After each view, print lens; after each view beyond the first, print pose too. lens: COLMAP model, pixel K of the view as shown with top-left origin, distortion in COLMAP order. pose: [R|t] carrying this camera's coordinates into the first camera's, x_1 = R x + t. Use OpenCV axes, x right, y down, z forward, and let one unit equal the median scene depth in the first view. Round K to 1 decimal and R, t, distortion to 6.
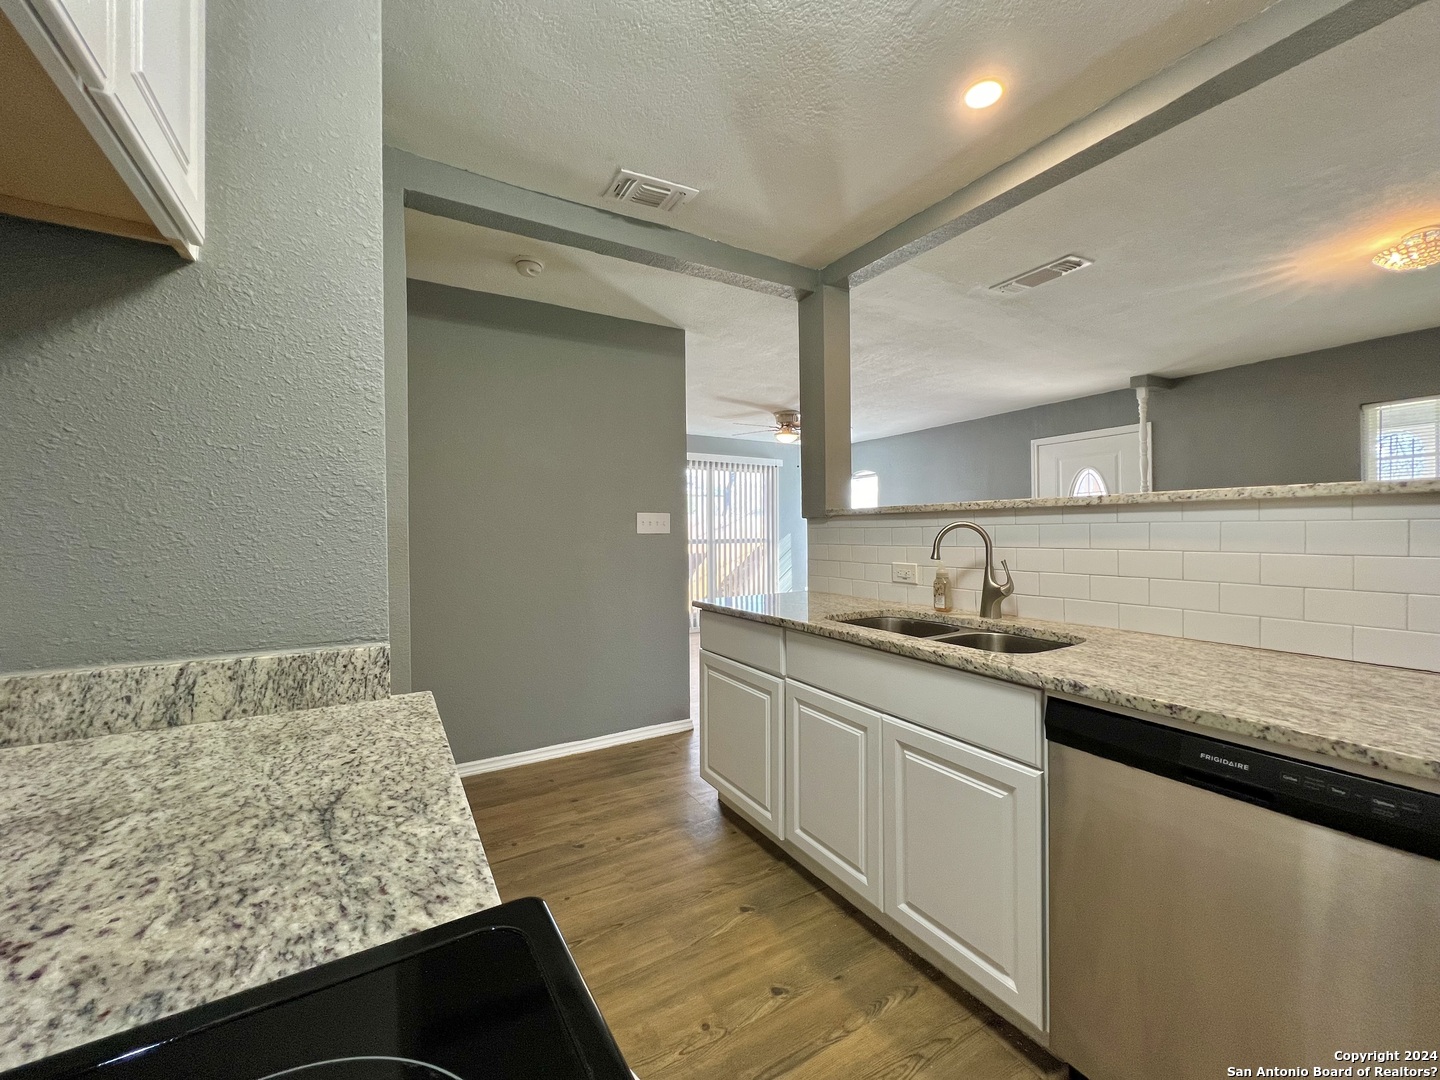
lens RADIAL K [[570.6, 0, 712.5], [0, 570.6, 535.2], [0, 0, 1]] dist [0.000166, -0.000060]
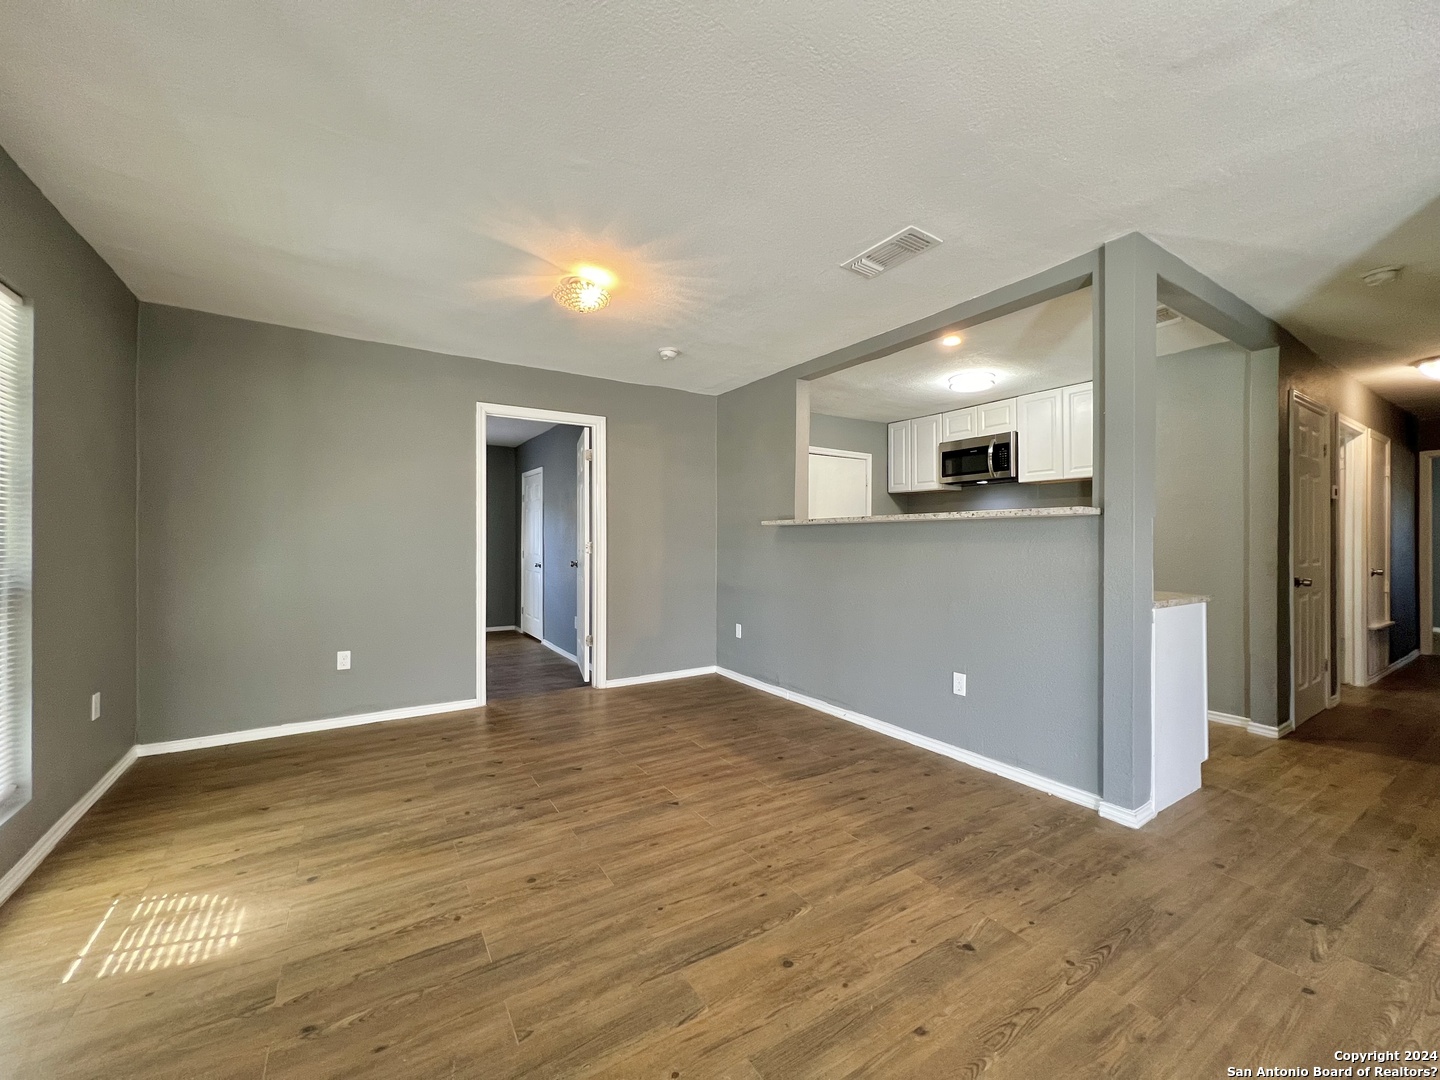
lens RADIAL K [[570.6, 0, 712.5], [0, 570.6, 535.2], [0, 0, 1]] dist [0.000166, -0.000060]
pose [[-0.999237, 0.008205, -0.038181, 1.208420], [0.008138, 0.999965, 0.001906, -0.012560], [0.038196, 0.001593, -0.999269, 2.575853]]
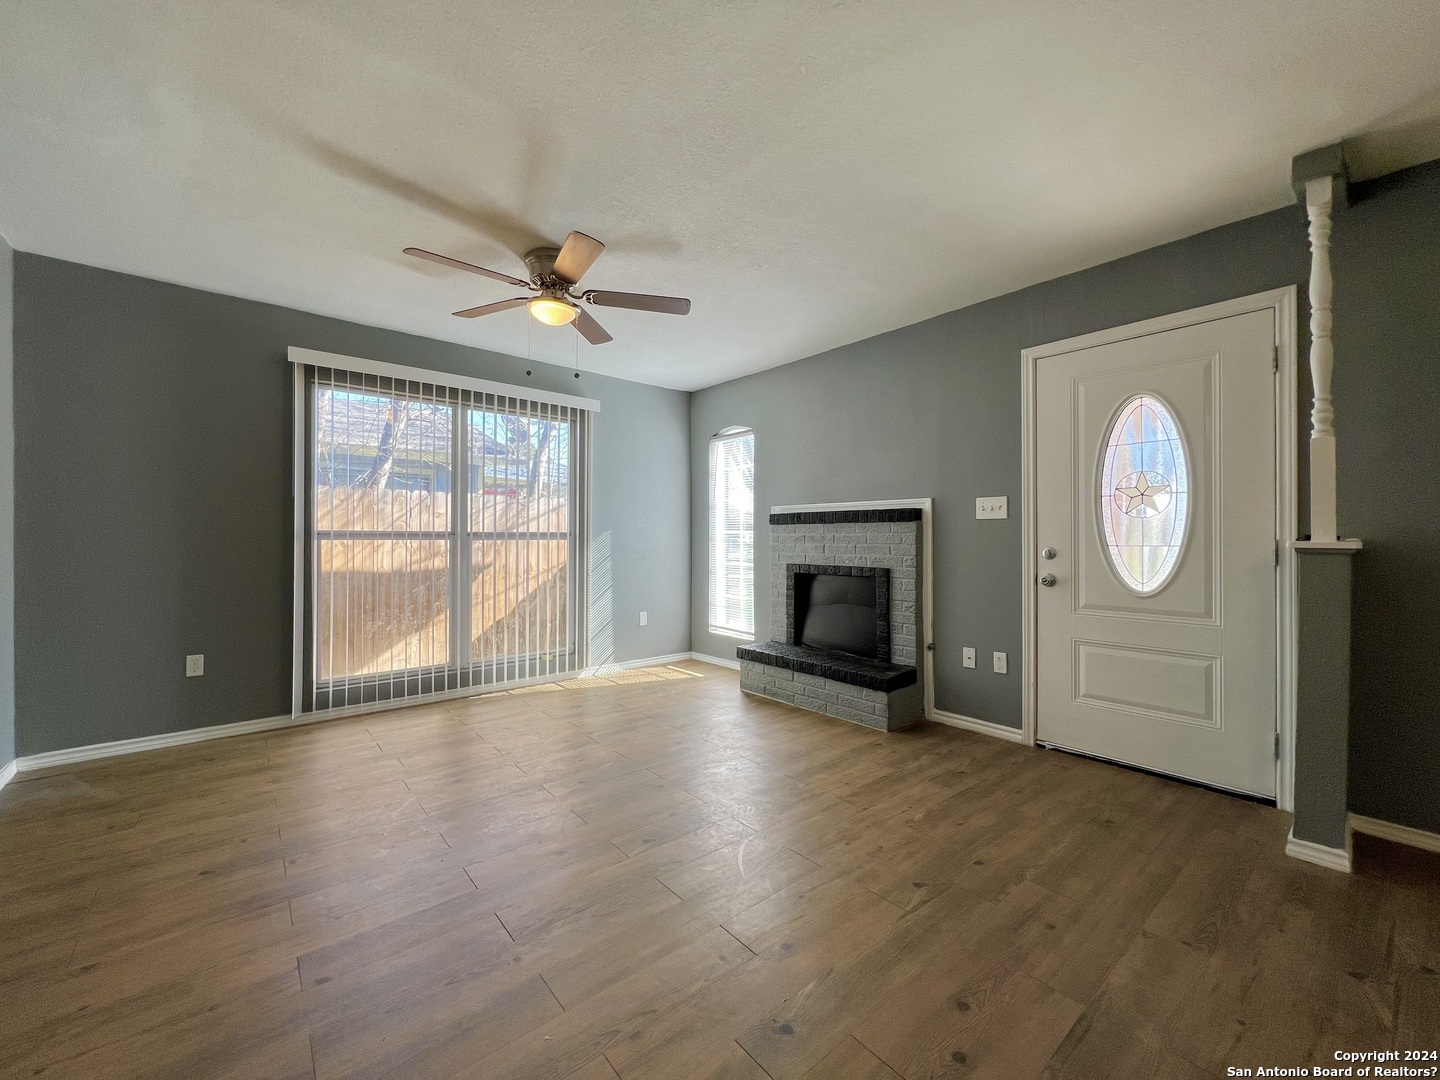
lens RADIAL K [[578.0, 0, 716.9], [0, 578.0, 537.3], [0, 0, 1]] dist [0.002231, -0.000211]
pose [[0.984004, 0.012339, 0.177720, 0.526670], [-0.011916, 0.999923, -0.003450, 0.040116], [-0.177748, 0.001277, 0.984075, 1.481925]]
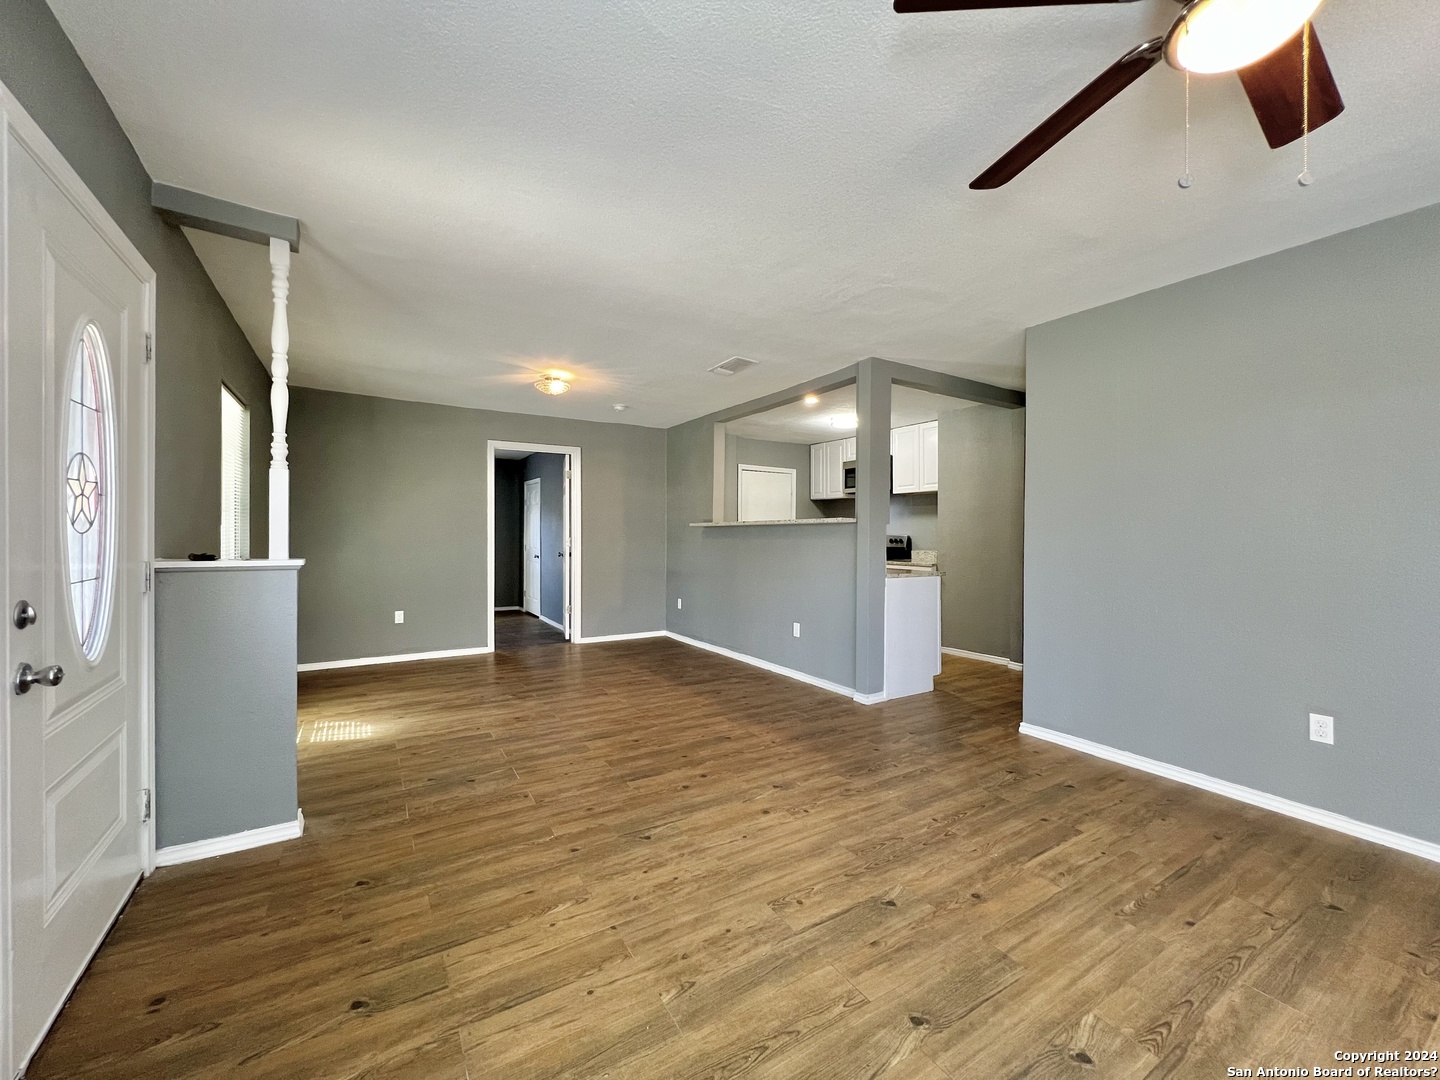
lens RADIAL K [[570.6, 0, 712.5], [0, 570.6, 535.2], [0, 0, 1]] dist [0.000166, -0.000060]
pose [[-0.999751, 0.006883, -0.021237, 0.894993], [0.006701, 0.999941, 0.008601, -0.022373], [0.021294, 0.008457, -0.999737, 3.424373]]
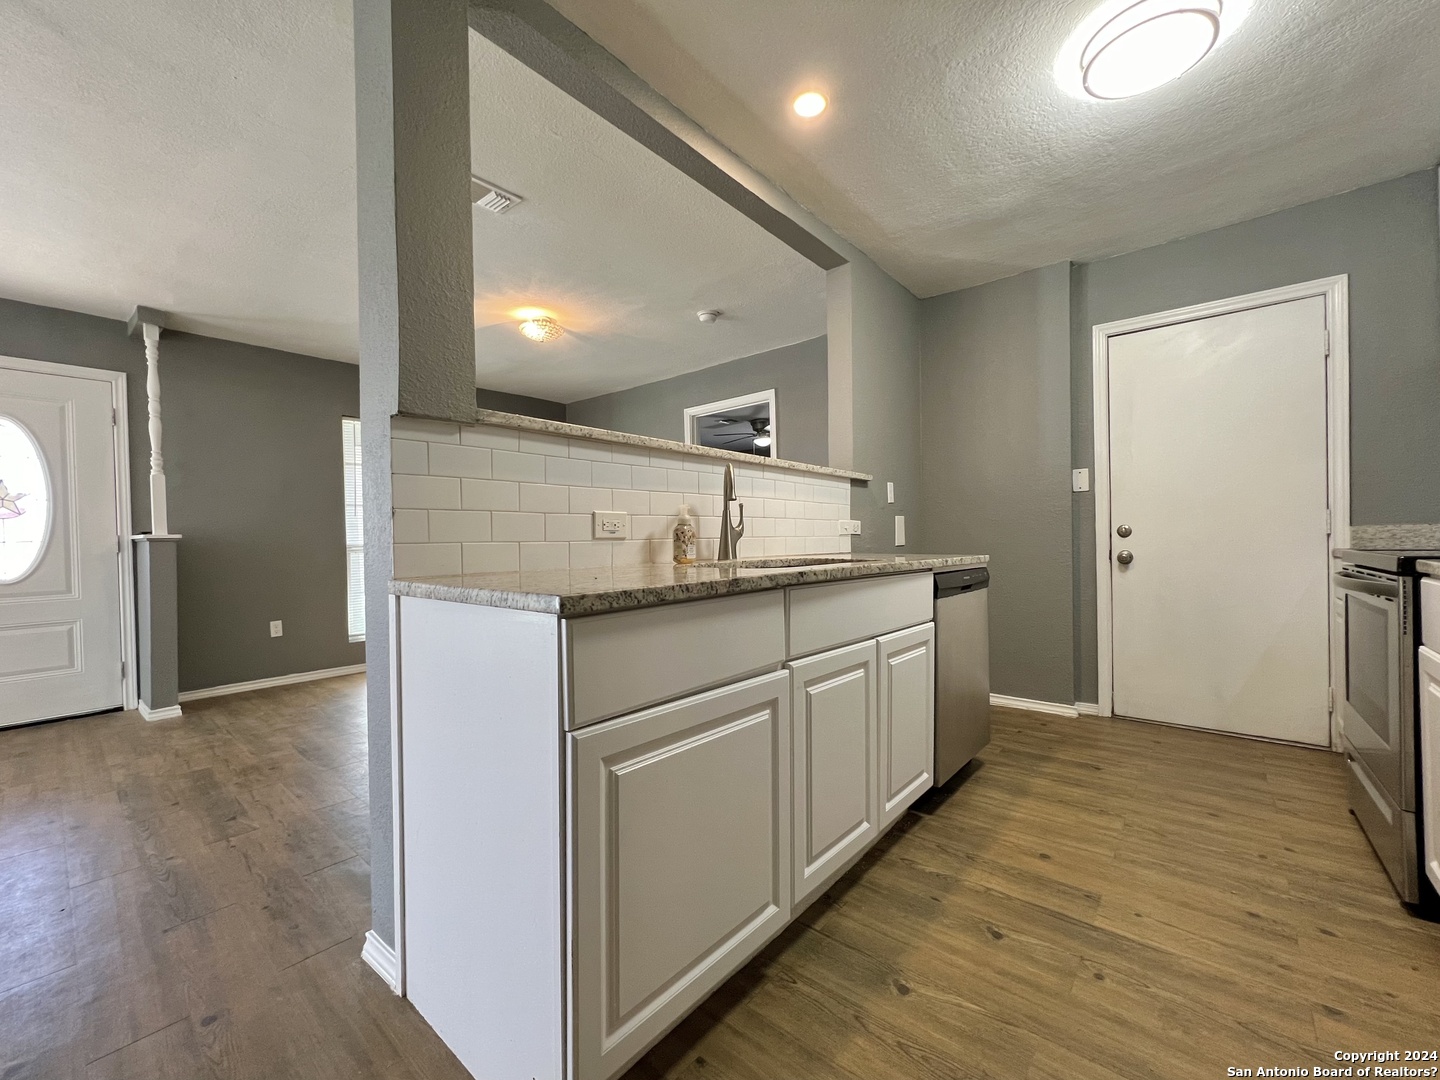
lens RADIAL K [[591.5, 0, 720.0], [0, 591.5, 540.0], [0, 0, 1]] dist [0.001634, -0.000349]
pose [[-0.331140, 0.016022, 0.943446, -0.491741], [0.030081, 0.999527, -0.006416, 0.108662], [-0.943102, 0.026255, -0.331465, 1.287304]]
